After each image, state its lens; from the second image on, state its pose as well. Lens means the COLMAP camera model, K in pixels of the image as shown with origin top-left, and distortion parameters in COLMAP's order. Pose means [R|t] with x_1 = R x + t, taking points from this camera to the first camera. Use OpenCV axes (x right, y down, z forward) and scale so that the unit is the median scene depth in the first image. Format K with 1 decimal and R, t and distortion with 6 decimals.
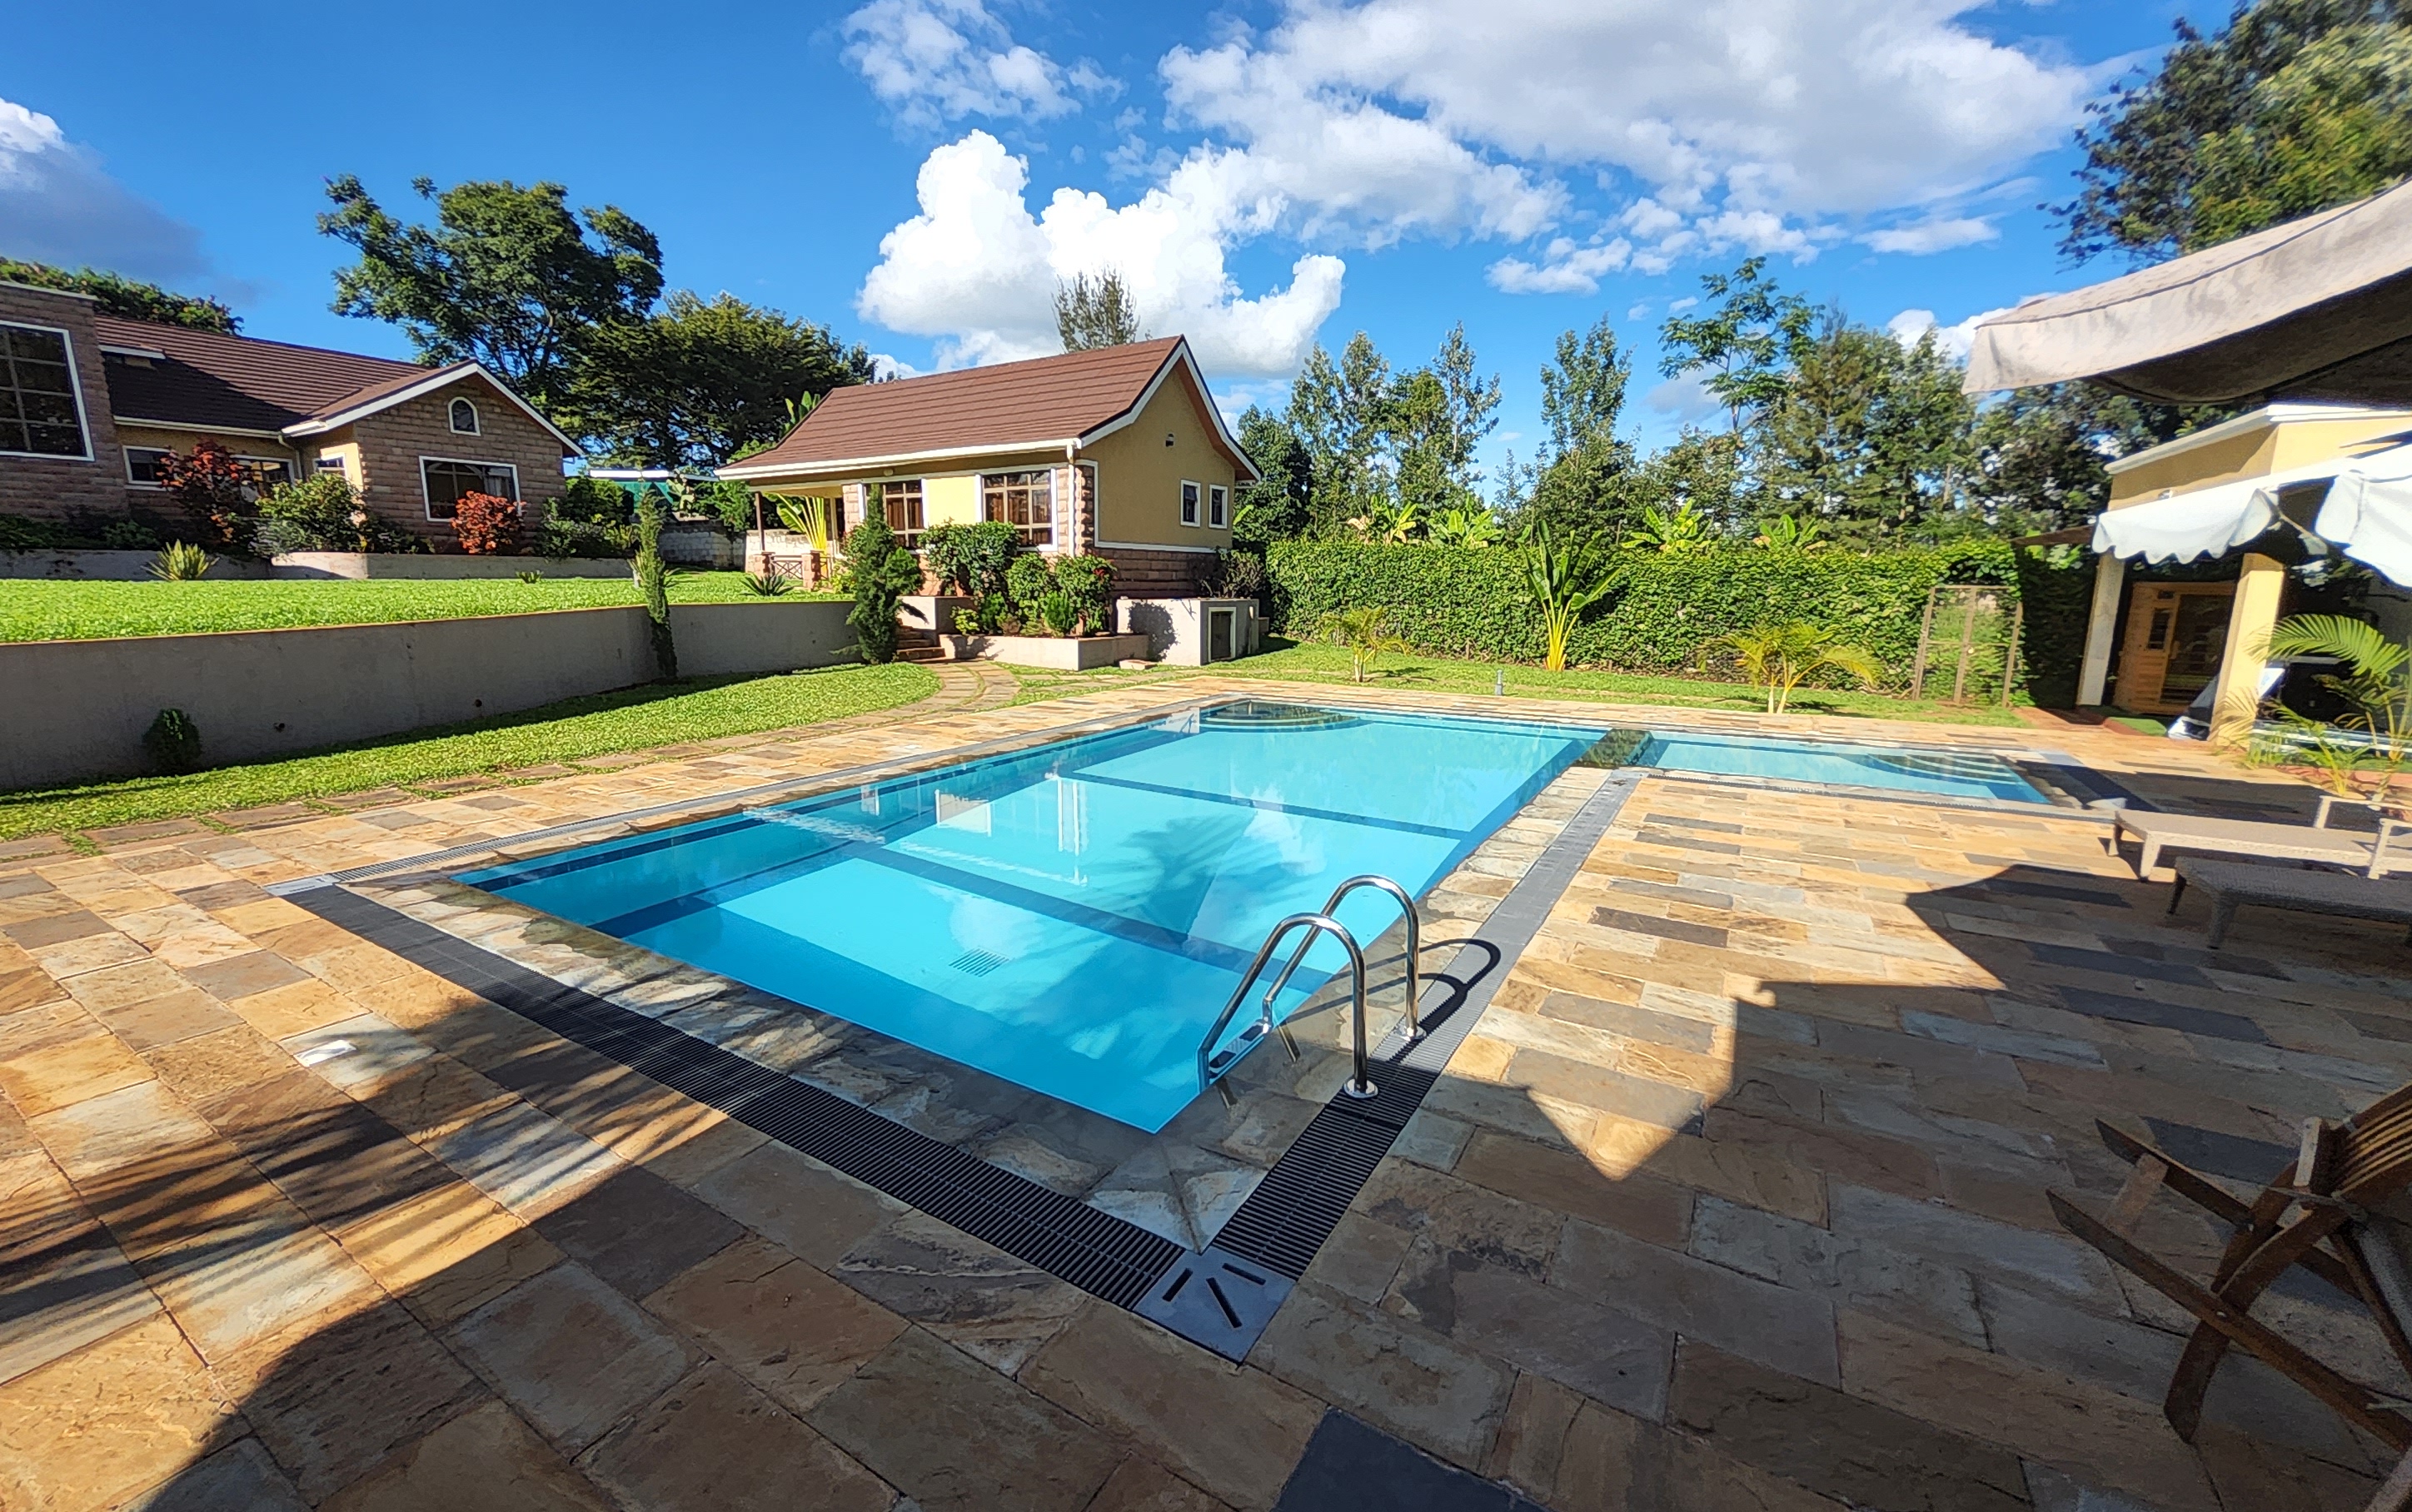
lens RADIAL K [[953.8, 0, 1175.4], [0, 953.8, 753.6], [0, 0, 1]] dist [-0.000777, -0.000156]
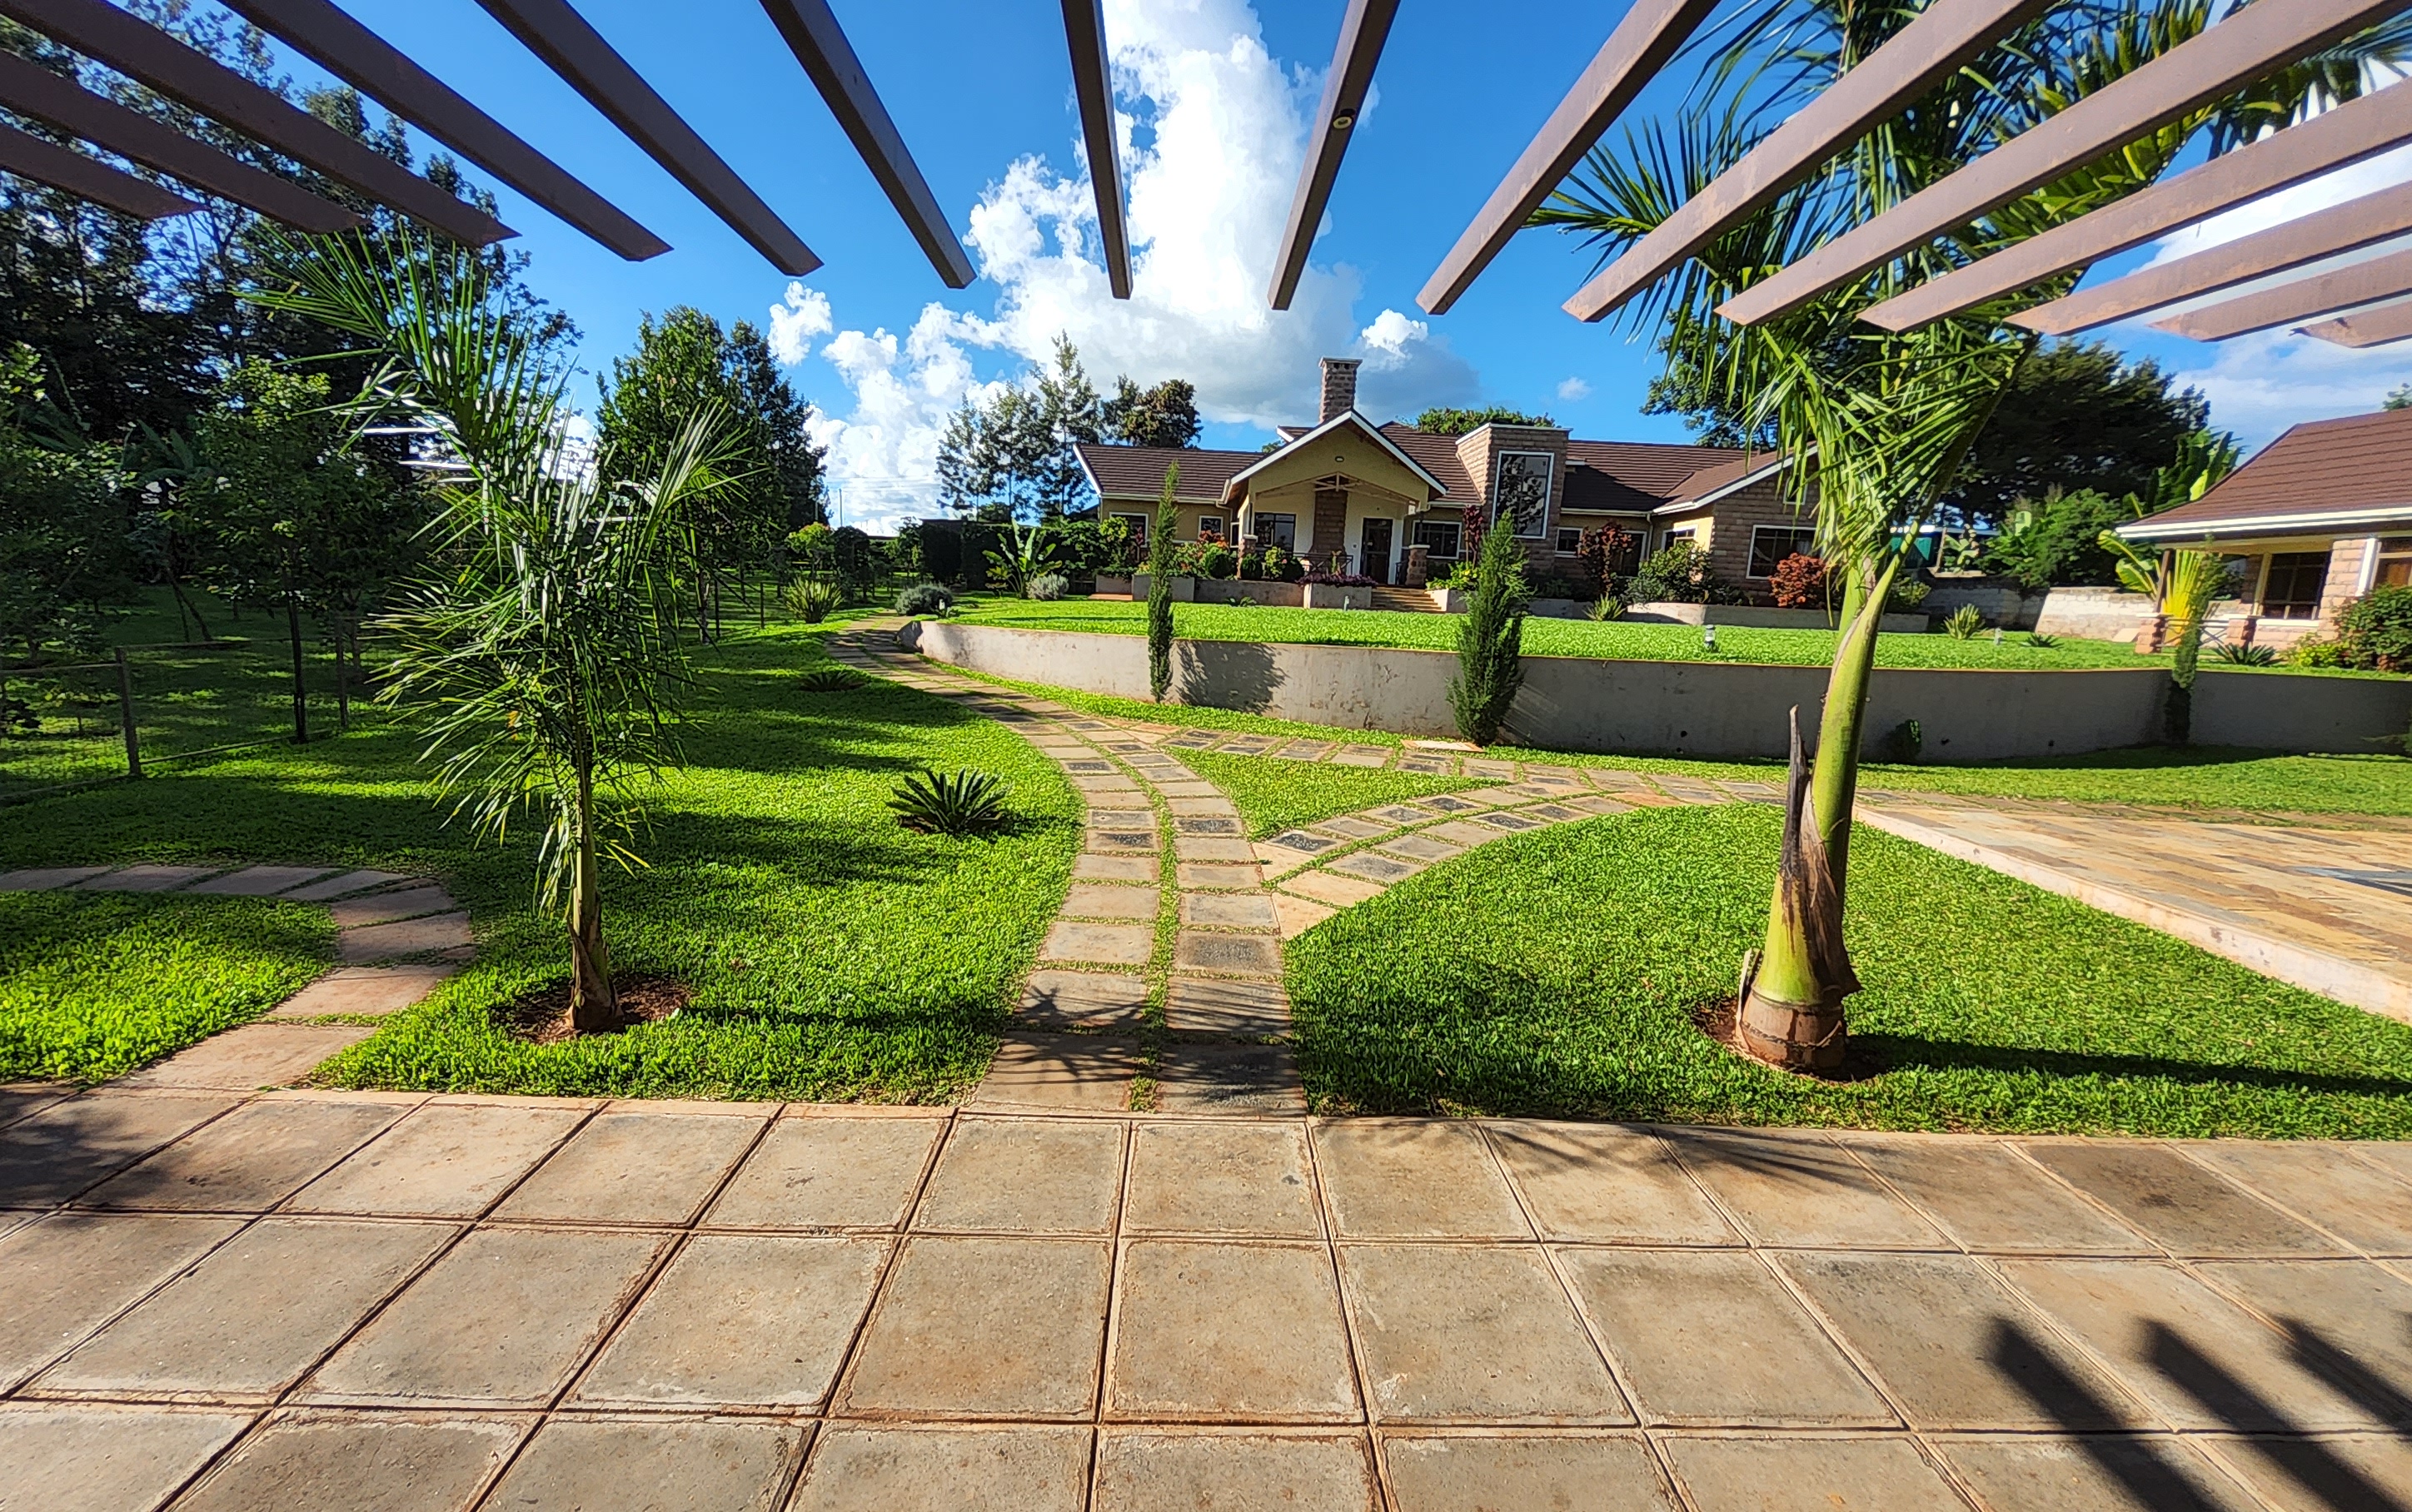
lens RADIAL K [[953.8, 0, 1175.4], [0, 953.8, 753.6], [0, 0, 1]] dist [-0.000777, -0.000156]
pose [[0.532656, 0.153685, -0.832261, -0.144155], [-0.195414, 0.979136, 0.055741, 0.044978], [0.823463, 0.132945, 0.551574, -0.224380]]
